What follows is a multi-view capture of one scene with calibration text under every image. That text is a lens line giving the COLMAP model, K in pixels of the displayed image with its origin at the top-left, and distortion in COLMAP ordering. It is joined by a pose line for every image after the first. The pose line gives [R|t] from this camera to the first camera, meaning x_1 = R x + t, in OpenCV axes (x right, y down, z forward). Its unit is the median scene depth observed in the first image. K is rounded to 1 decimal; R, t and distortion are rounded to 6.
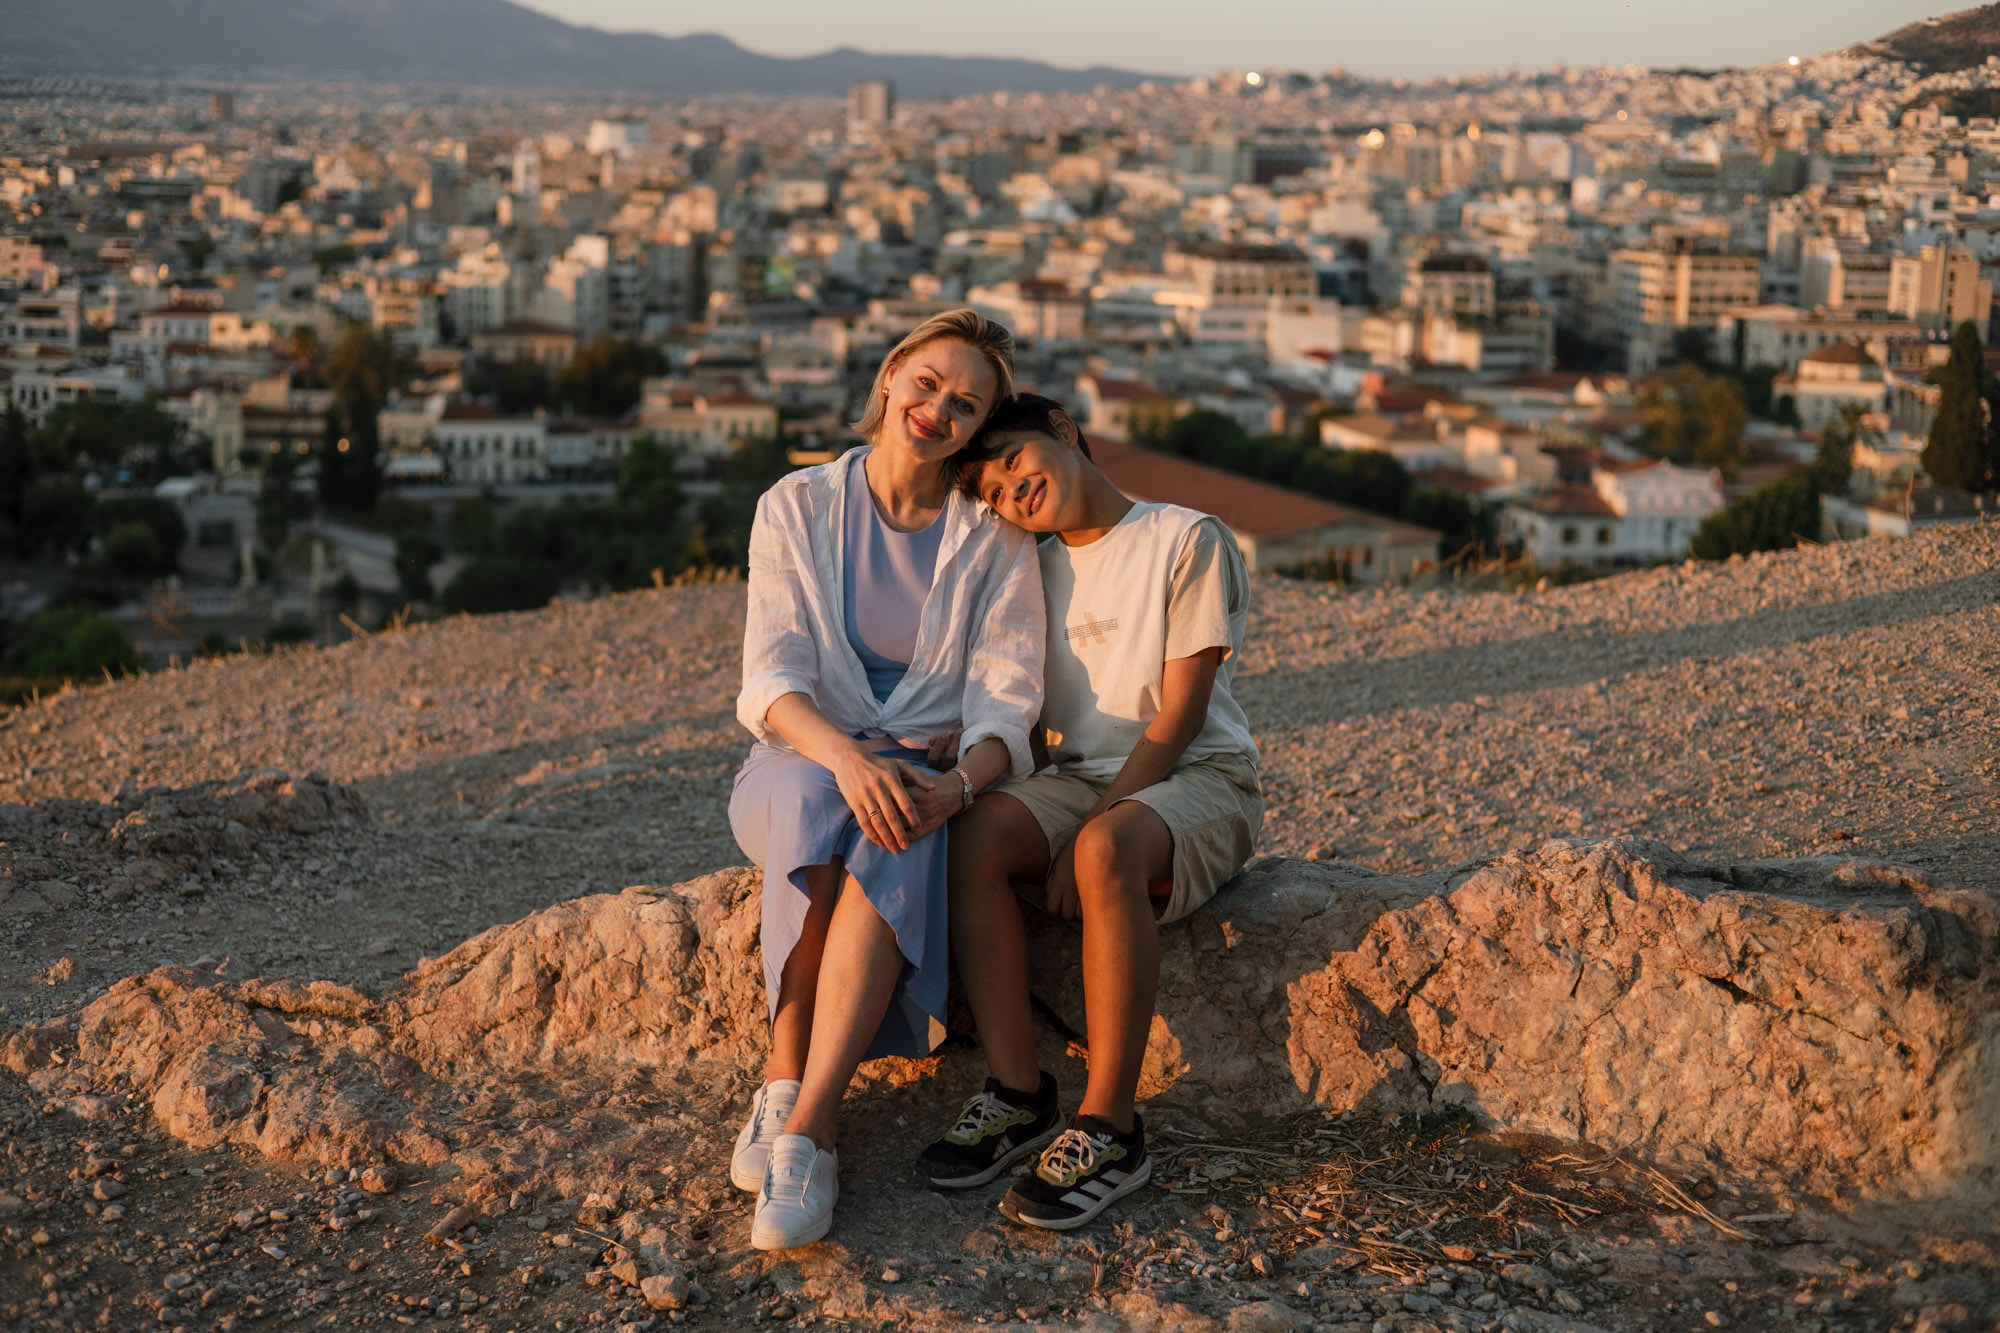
lens RADIAL K [[2841.2, 0, 992.8], [0, 2841.2, 674.3], [0, 0, 1]] dist [0.008883, 0.000000]
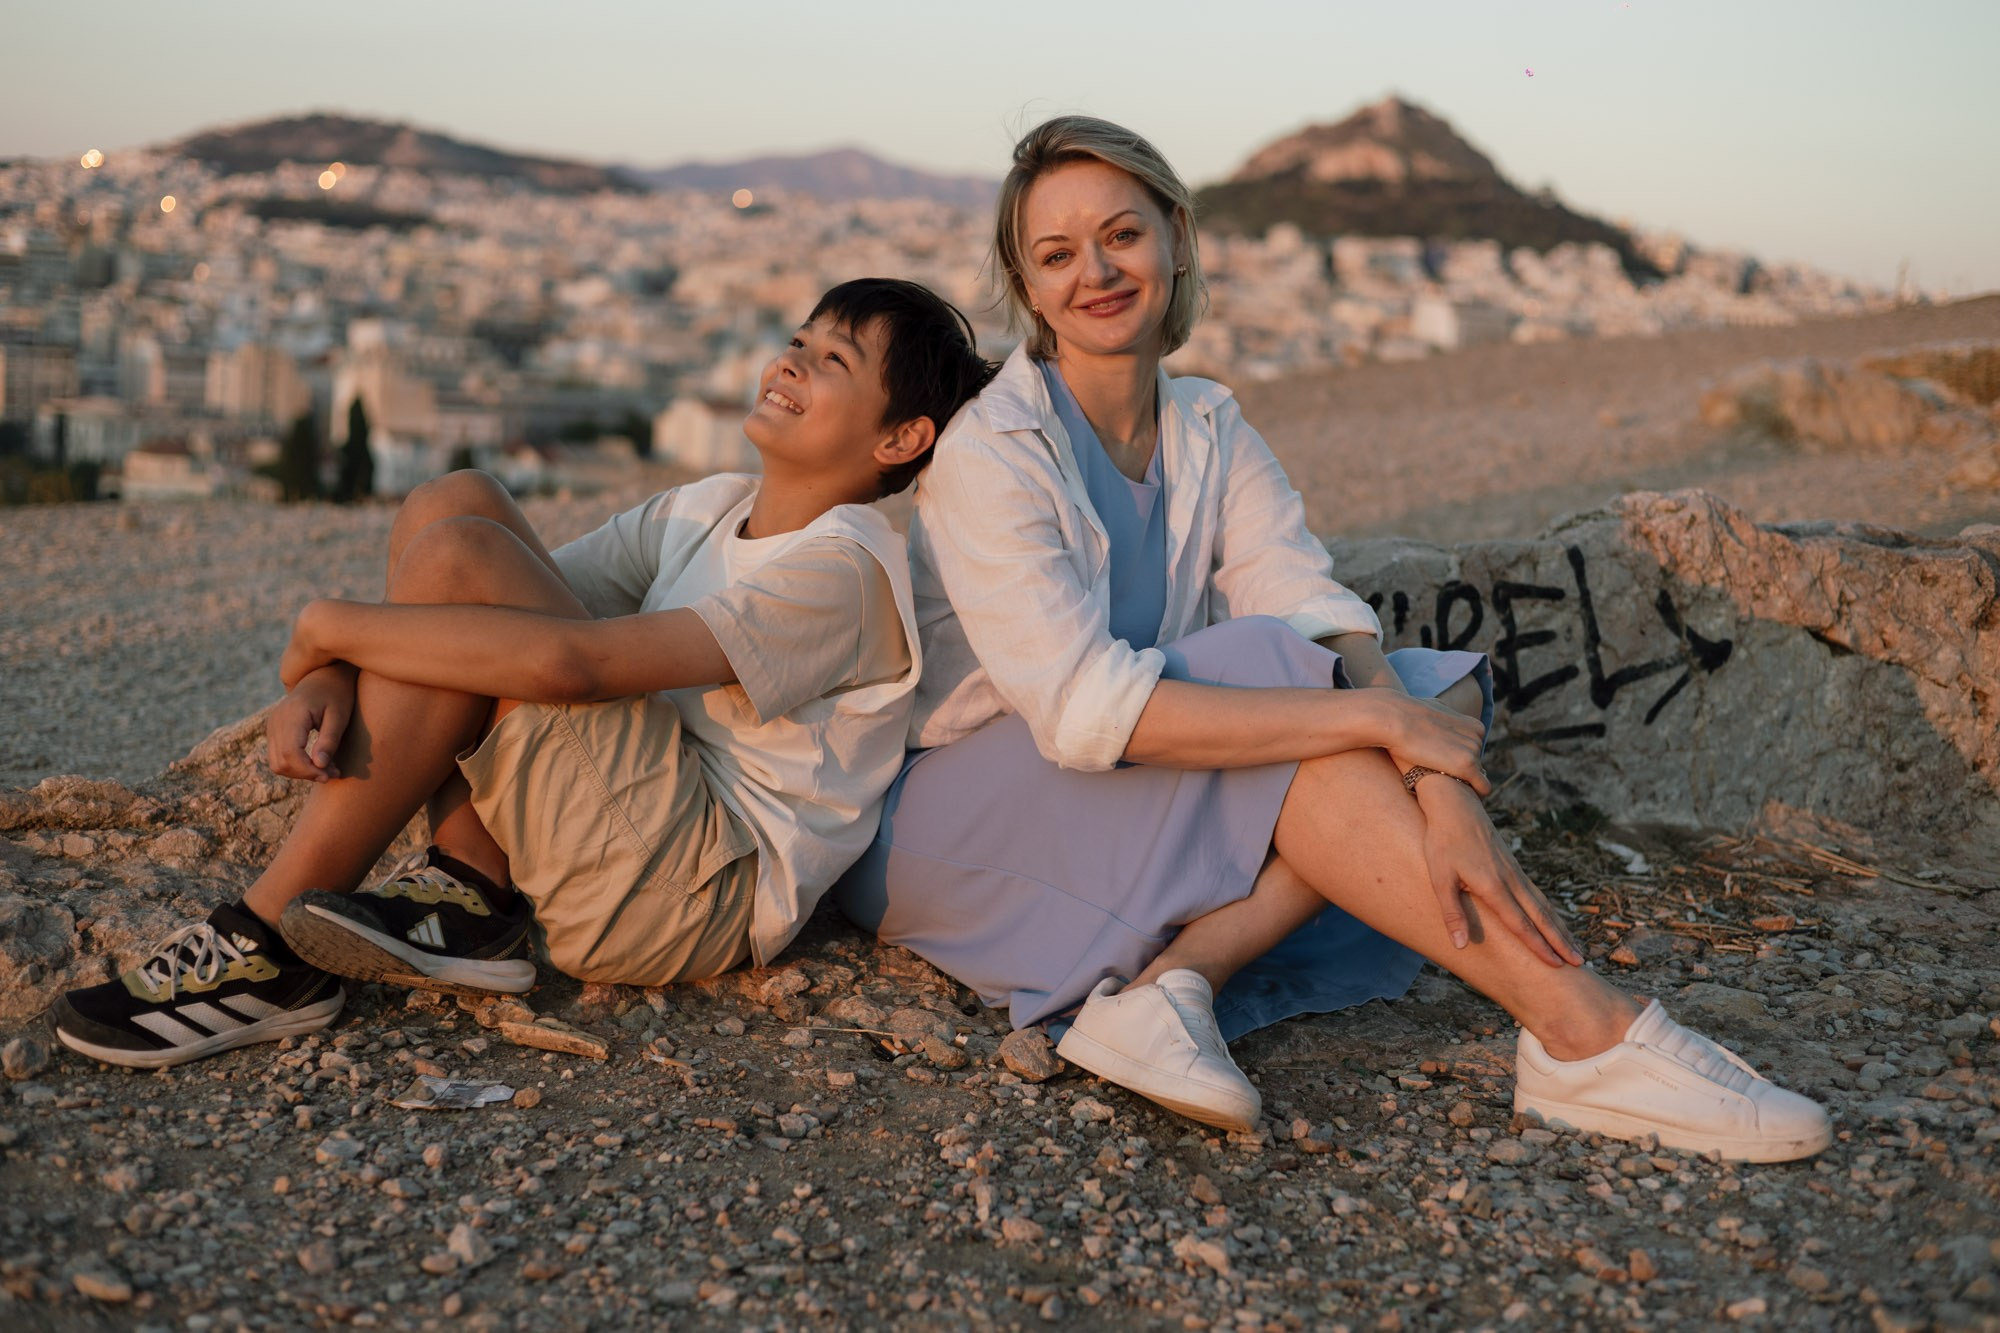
lens RADIAL K [[2841.2, 0, 998.6], [0, 2841.2, 655.8], [0, 0, 1]] dist [0.008883, 0.000000]
pose [[0.825572, -0.031449, 0.563420, -0.445130], [0.058407, 0.997845, -0.029884, 0.118896], [-0.561266, 0.057579, 0.825630, 0.371197]]
